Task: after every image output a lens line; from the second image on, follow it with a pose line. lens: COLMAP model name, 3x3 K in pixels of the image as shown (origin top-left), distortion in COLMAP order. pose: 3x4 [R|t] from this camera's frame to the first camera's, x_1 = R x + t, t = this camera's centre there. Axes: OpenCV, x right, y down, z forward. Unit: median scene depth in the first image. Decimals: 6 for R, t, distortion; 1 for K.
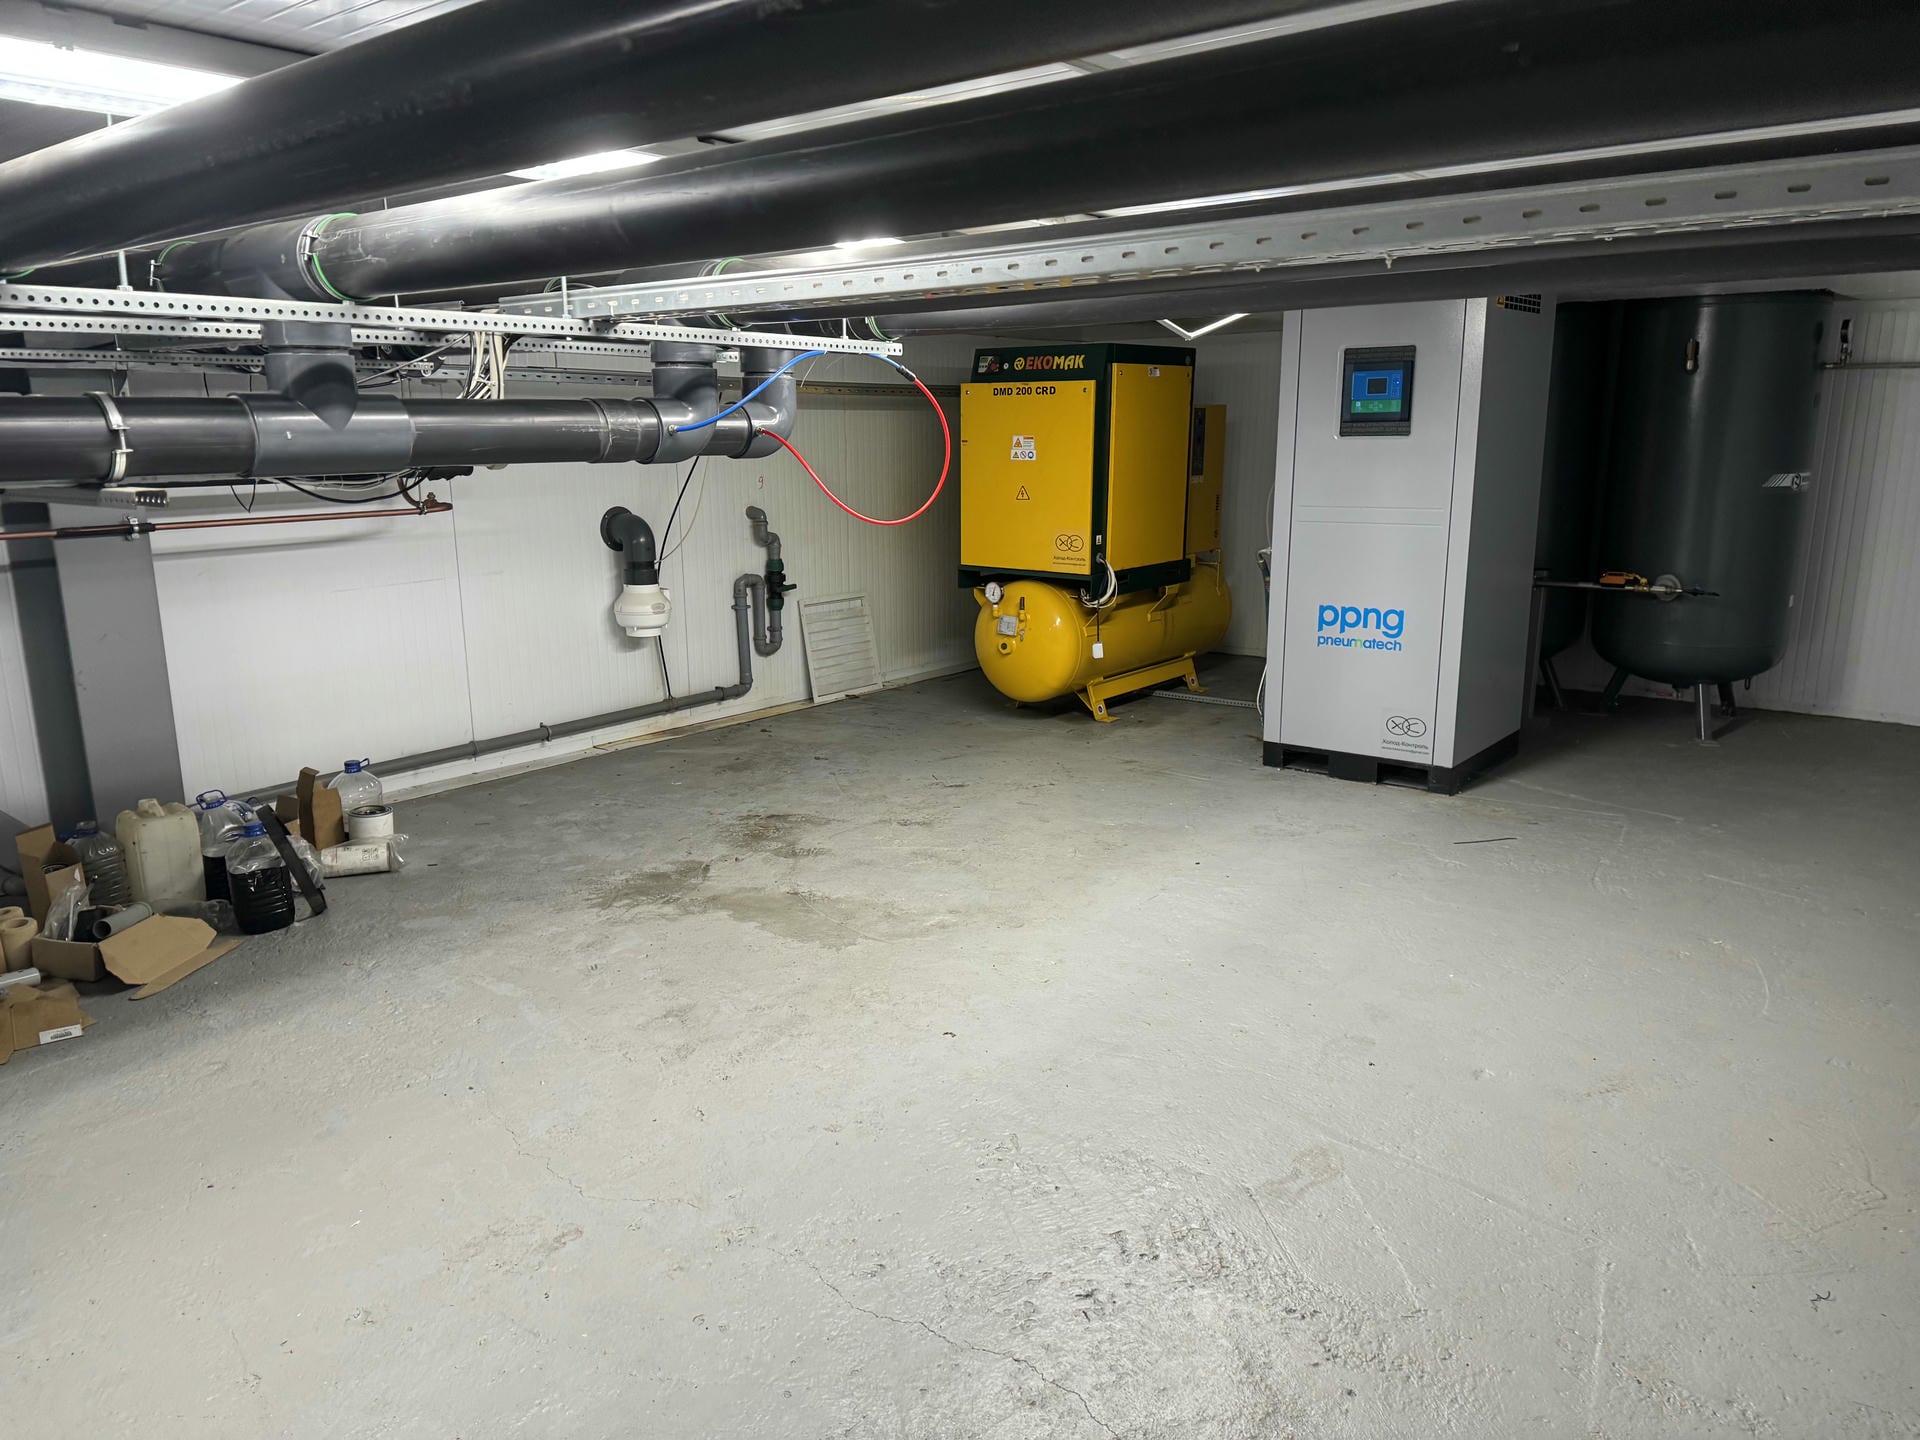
lens RADIAL K [[1343.7, 0, 921.9], [0, 1343.7, 784.9], [0, 0, 1]] dist [0.004731, -0.020969]
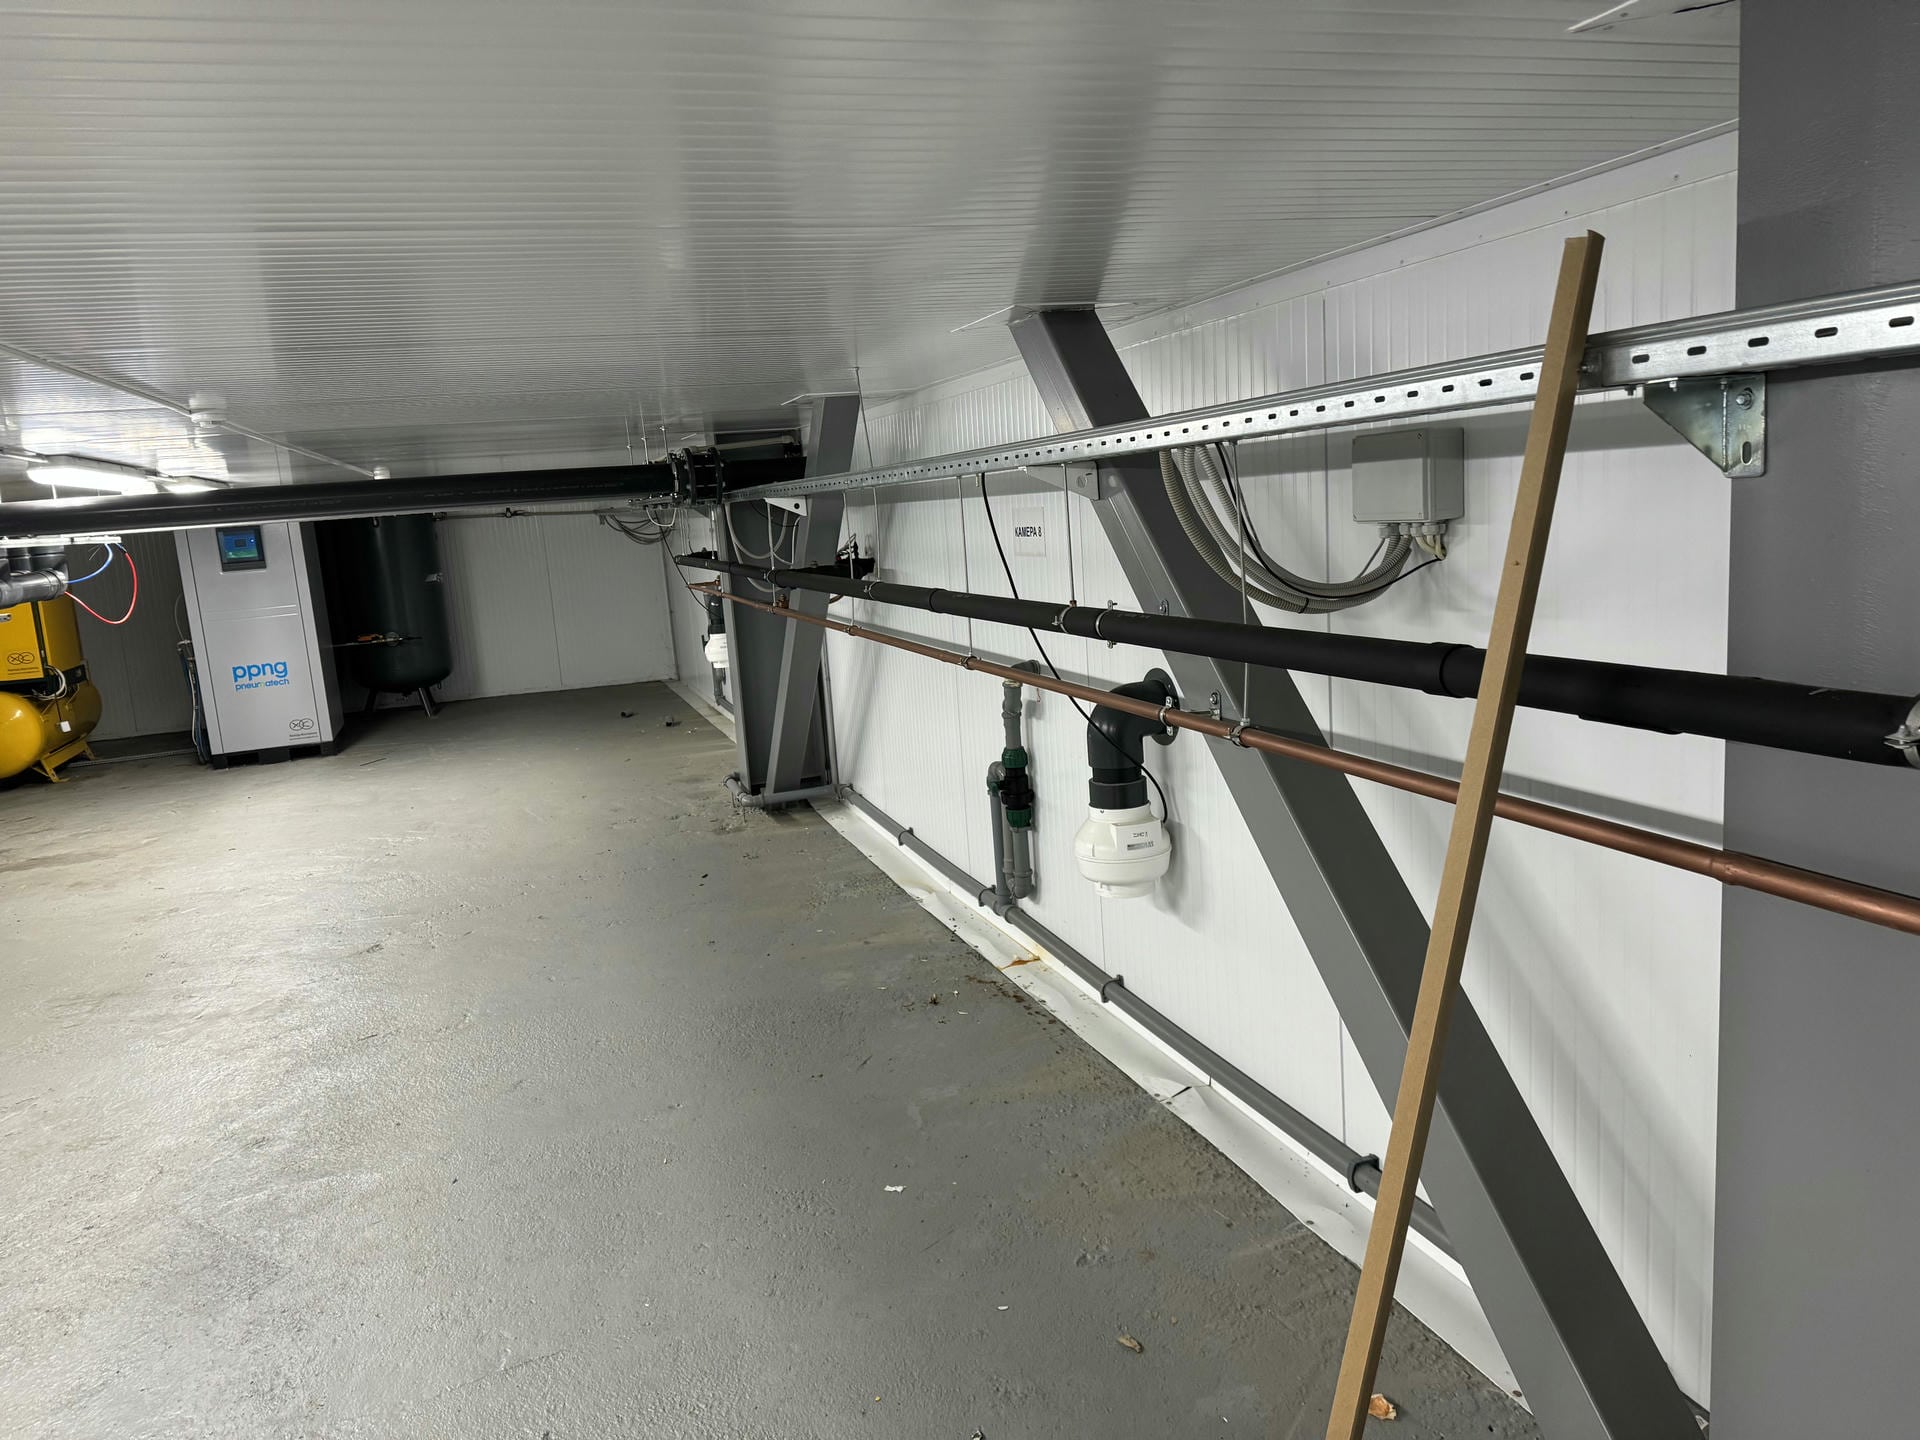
lens RADIAL K [[1337.0, 0, 960.5], [0, 1337.0, 721.1], [0, 0, 1]] dist [0.009840, -0.024151]
pose [[0.513564, -0.166934, 0.841656, -0.627078], [0.283619, 0.958784, 0.017105, 0.154915], [-0.809822, 0.229925, 0.539743, -0.616583]]
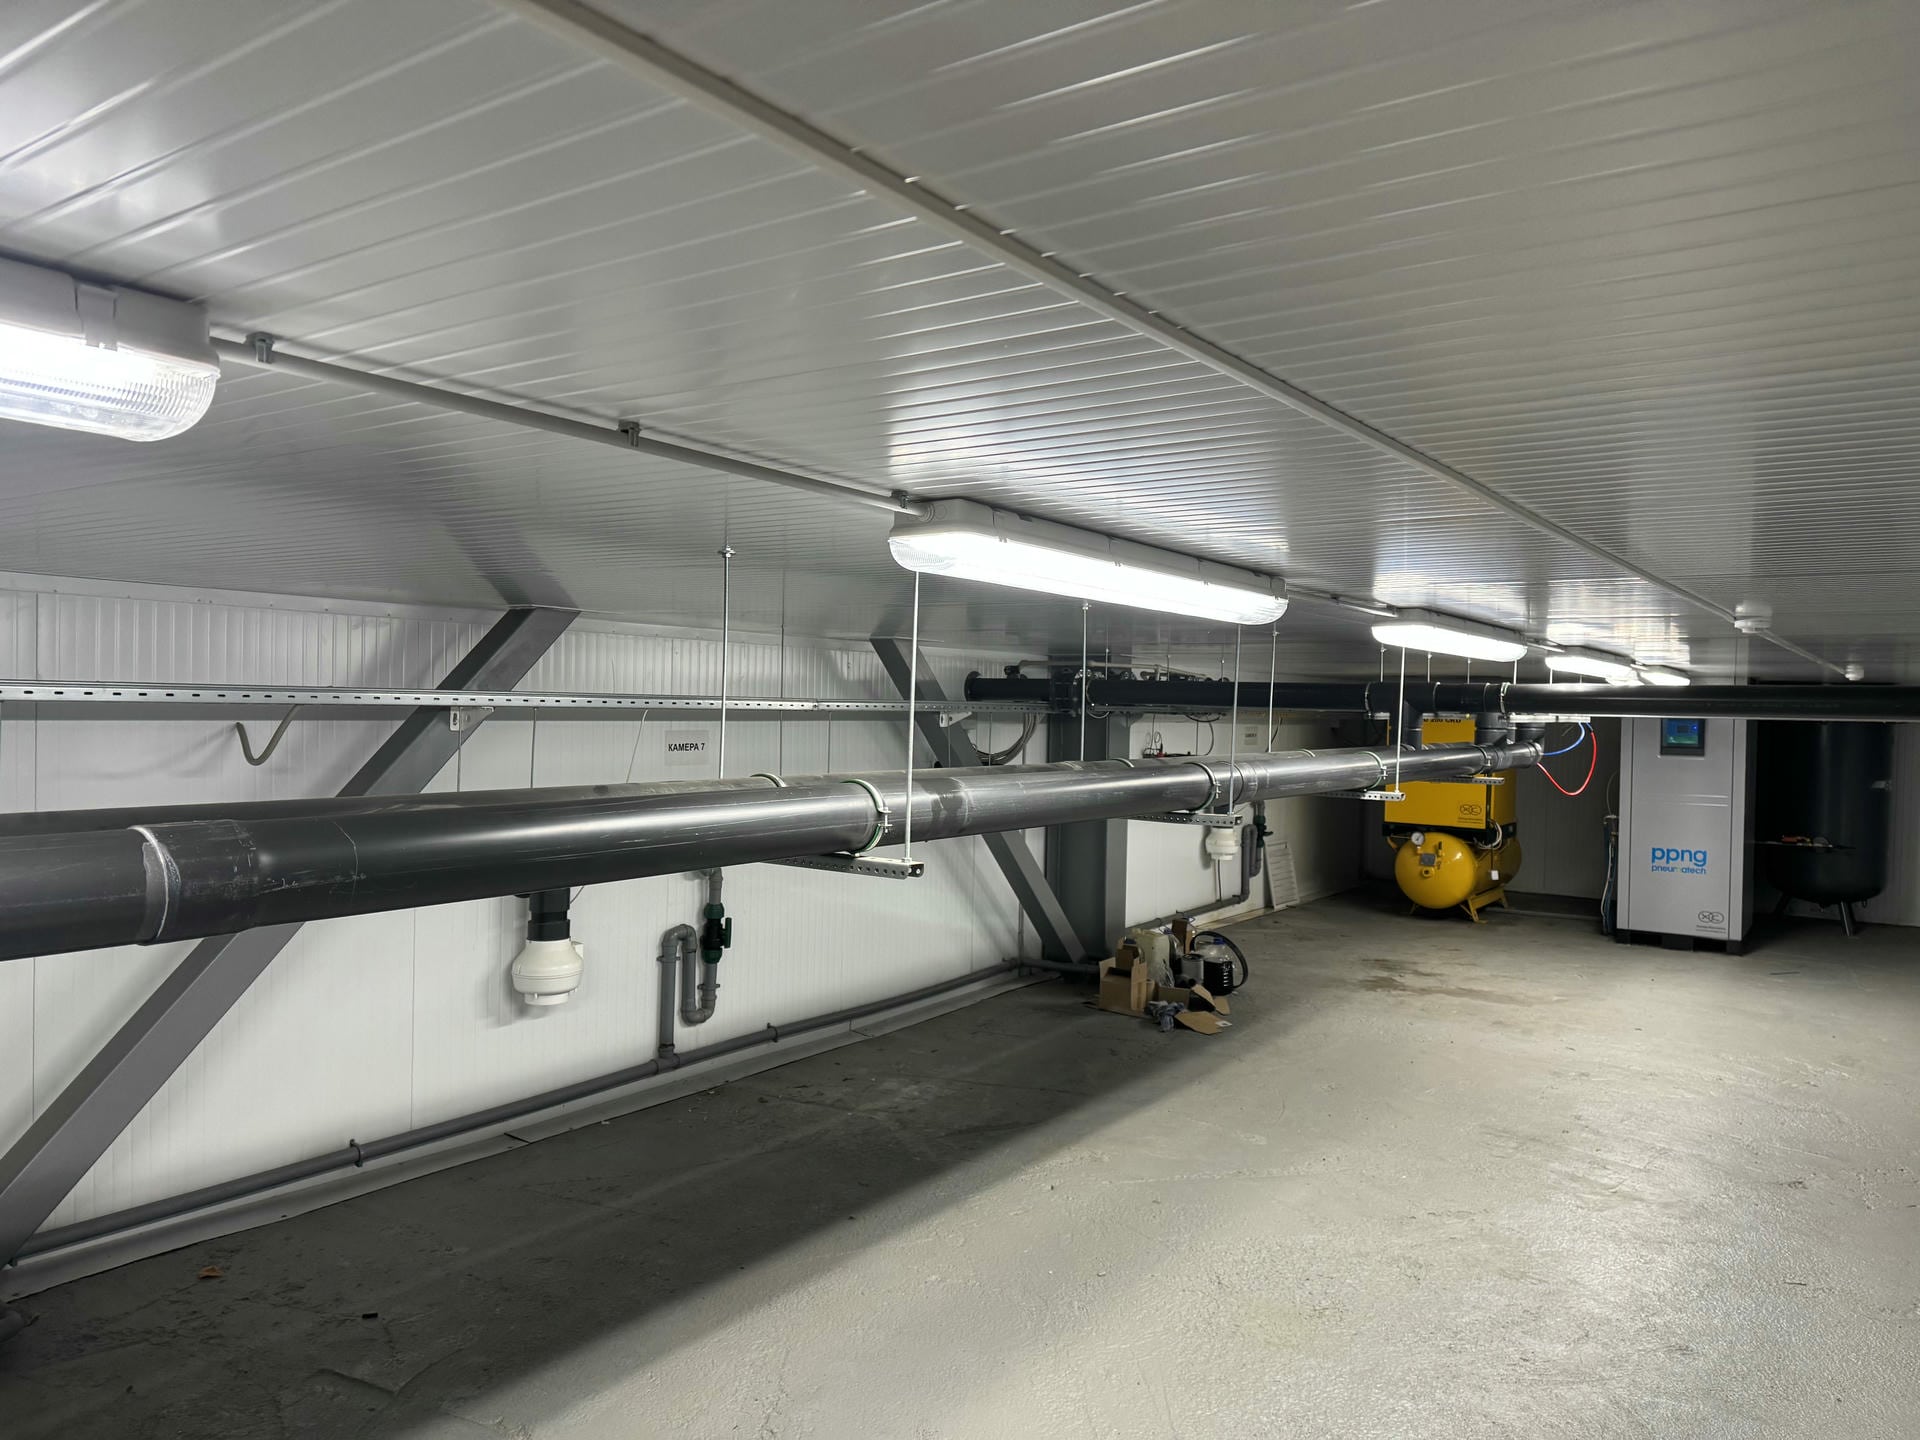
lens RADIAL K [[1337.0, 0, 960.5], [0, 1337.0, 721.1], [0, 0, 1]] dist [0.009840, -0.024151]
pose [[0.996632, 0.032075, 0.075473, -0.683422], [-0.012353, 0.968552, -0.248505, 0.139626], [-0.081071, 0.246736, 0.965686, -0.605943]]
